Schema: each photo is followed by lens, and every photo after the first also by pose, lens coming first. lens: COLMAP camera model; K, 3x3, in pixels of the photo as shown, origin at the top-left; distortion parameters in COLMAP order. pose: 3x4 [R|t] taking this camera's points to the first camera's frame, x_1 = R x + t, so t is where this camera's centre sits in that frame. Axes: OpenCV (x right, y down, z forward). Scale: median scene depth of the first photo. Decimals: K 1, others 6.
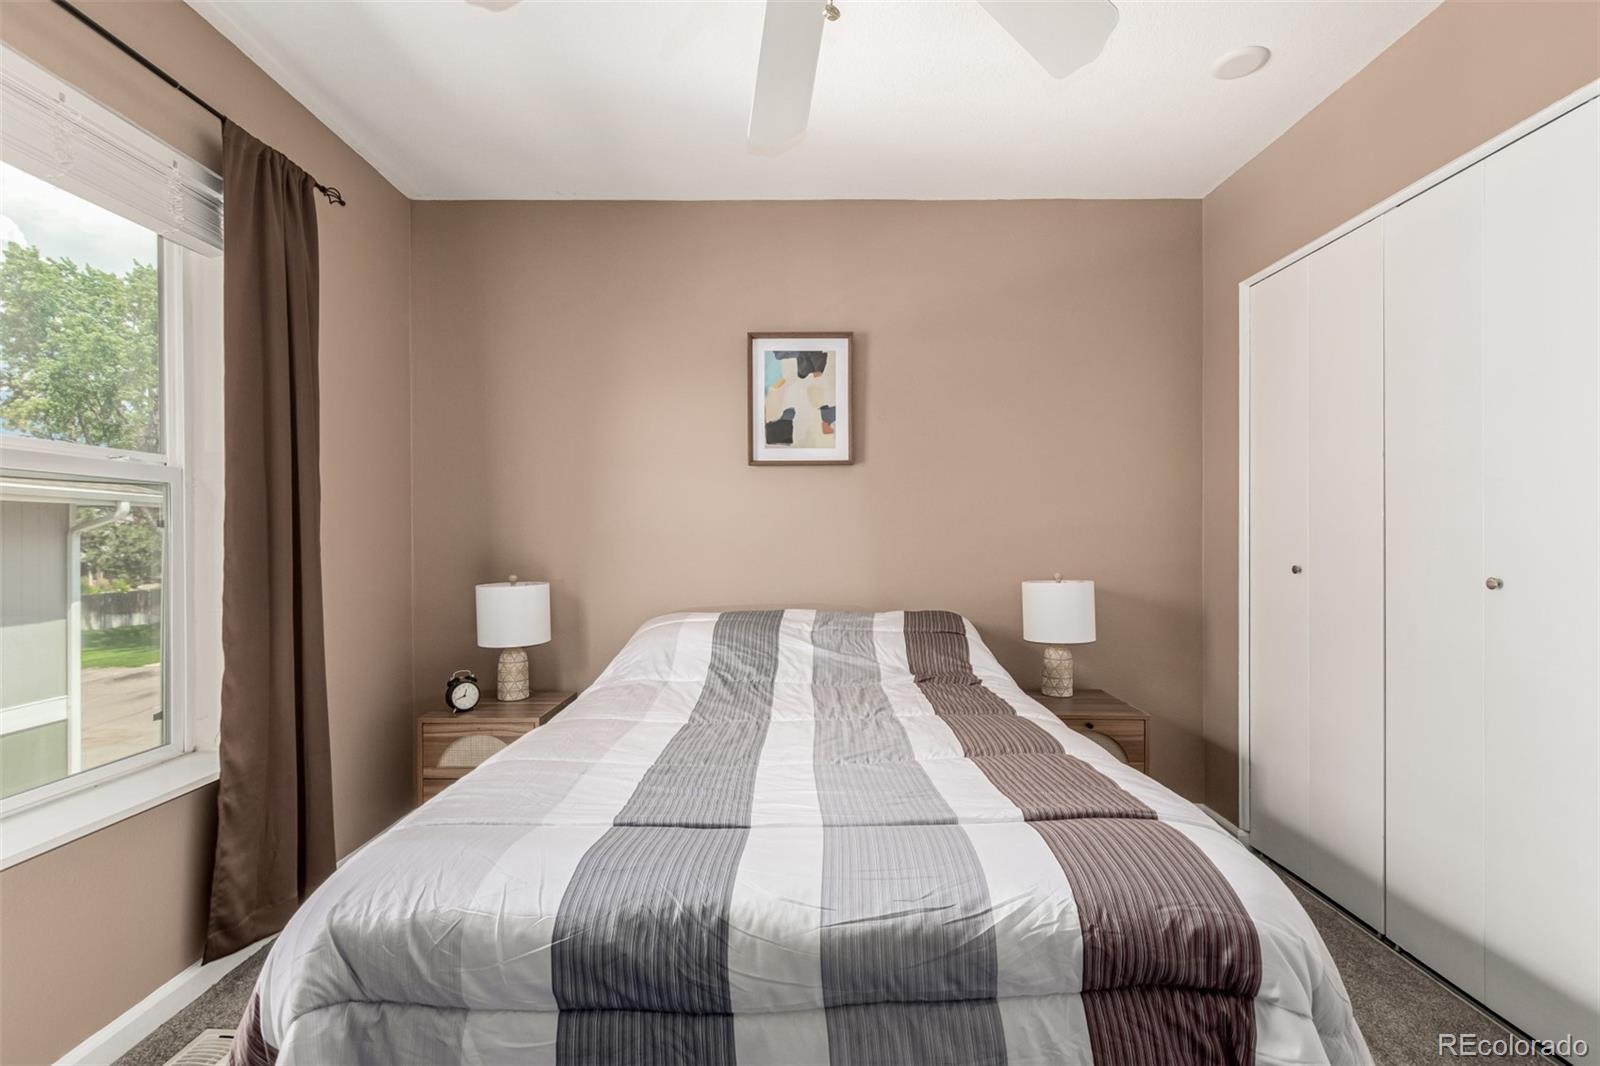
lens RADIAL K [[730.5, 0, 795.3], [0, 730.5, 532.6], [0, 0, 1]] dist [0.006132, -0.003957]
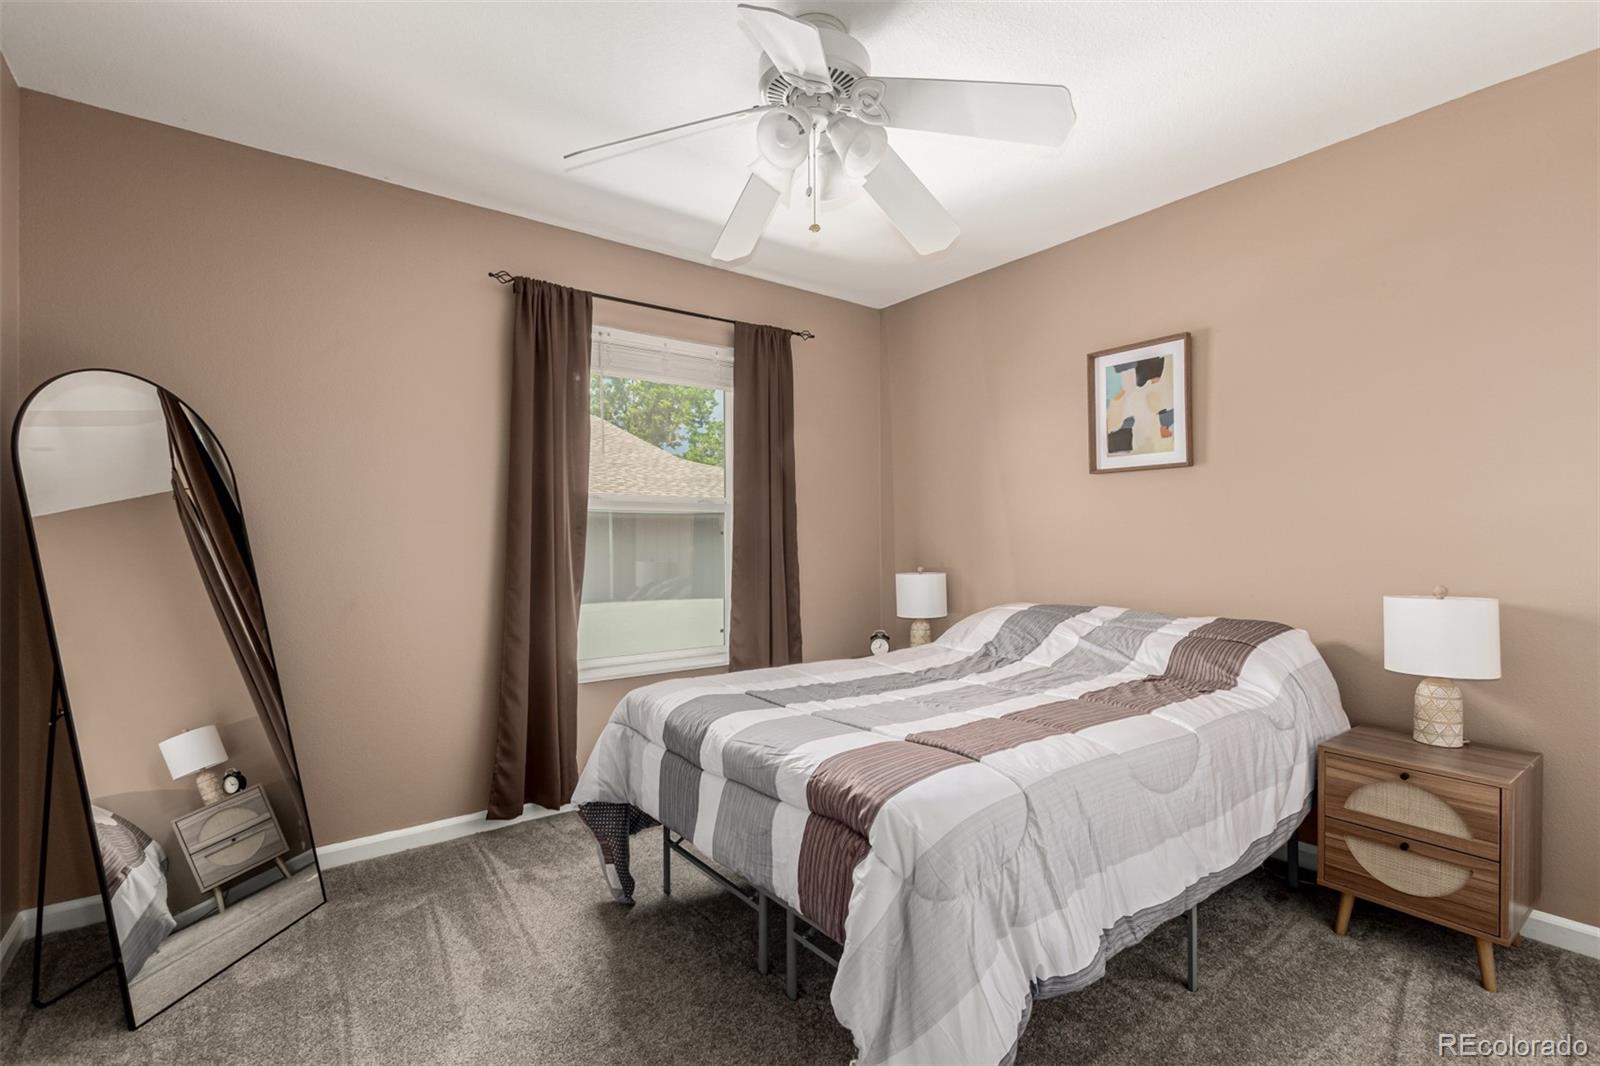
lens RADIAL K [[730.5, 0, 805.8], [0, 730.5, 539.3], [0, 0, 1]] dist [0.006132, -0.003957]
pose [[0.603949, 0.001053, -0.797022, 0.551118], [0.005487, 0.999970, 0.005480, -0.003120], [0.797004, -0.007683, 0.603925, -0.006262]]
